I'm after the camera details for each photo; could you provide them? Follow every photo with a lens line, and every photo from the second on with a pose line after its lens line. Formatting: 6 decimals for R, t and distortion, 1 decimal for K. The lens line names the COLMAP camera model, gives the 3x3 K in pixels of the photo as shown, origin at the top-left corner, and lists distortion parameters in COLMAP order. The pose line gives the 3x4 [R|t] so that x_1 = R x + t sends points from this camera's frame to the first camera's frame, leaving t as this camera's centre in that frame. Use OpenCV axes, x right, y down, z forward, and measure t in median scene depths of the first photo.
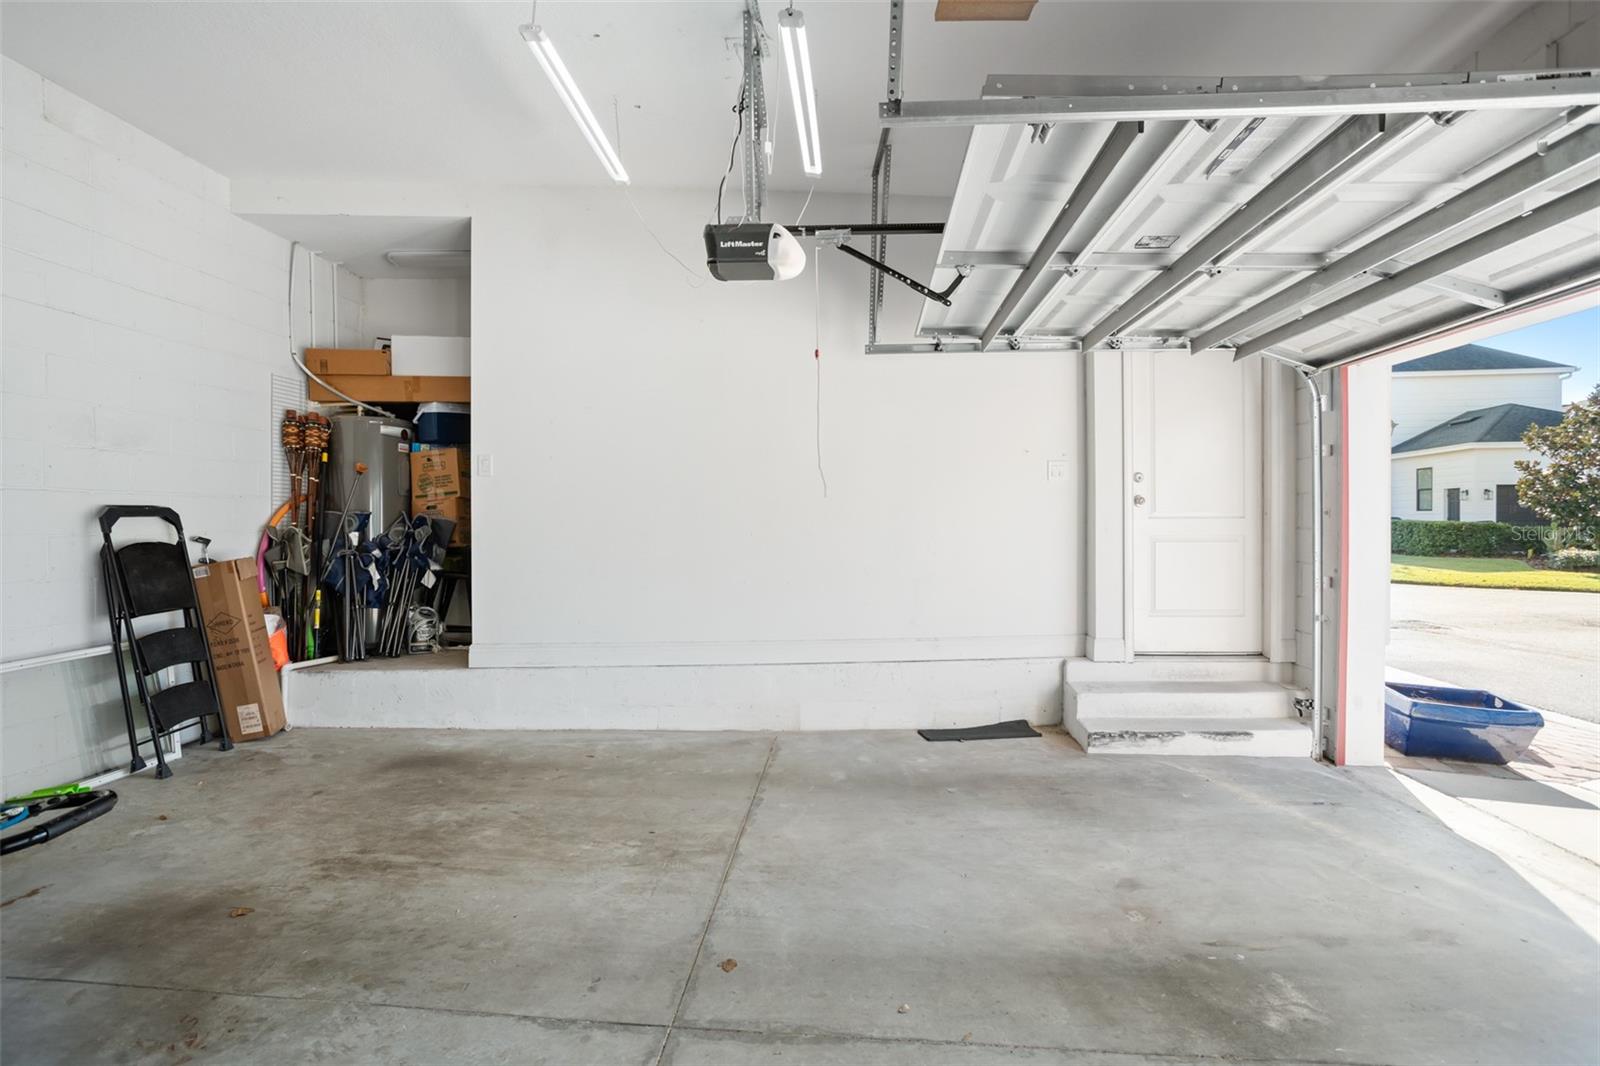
lens RADIAL K [[786.1, 0, 786.9], [0, 786.1, 530.2], [0, 0, 1]] dist [-0.051842, 0.020152]
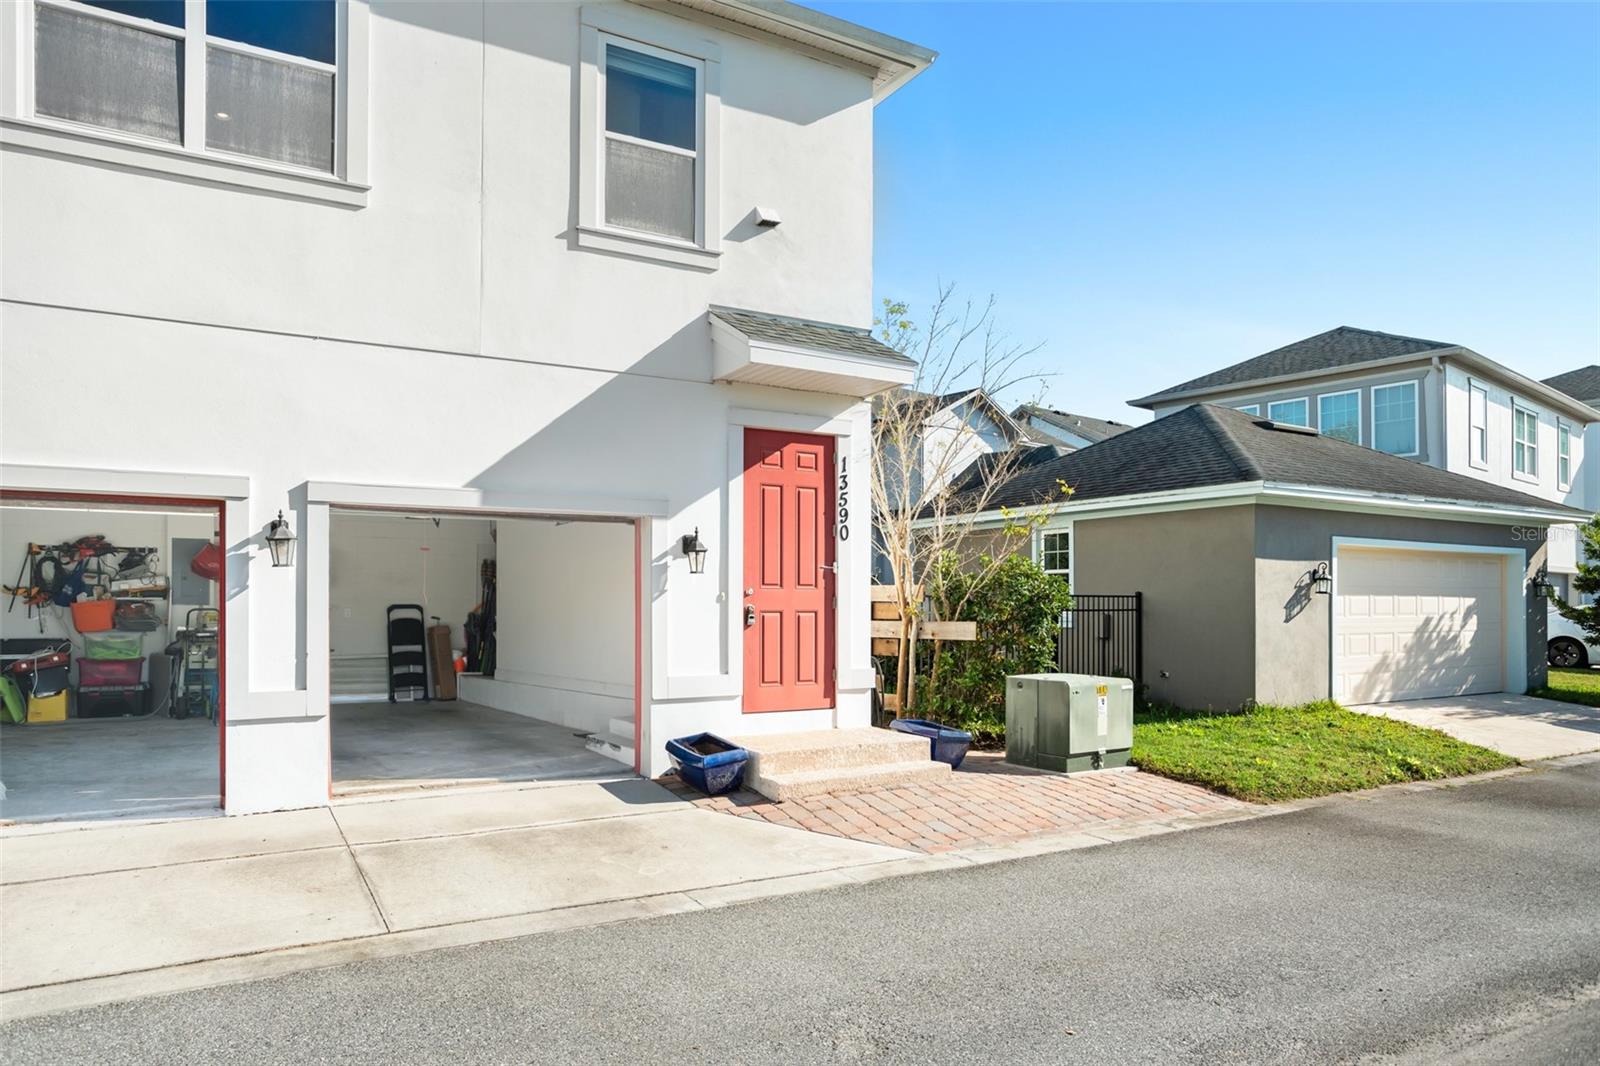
lens RADIAL K [[1102.0, 0, 809.3], [0, 1102.0, 592.6], [0, 0, 1]] dist [-0.028494, 0.011524]
pose [[0.568523, -0.000406, -0.822667, 3.225068], [-0.015817, 0.999810, -0.011424, -0.053469], [0.822515, 0.019507, 0.568409, -0.022780]]
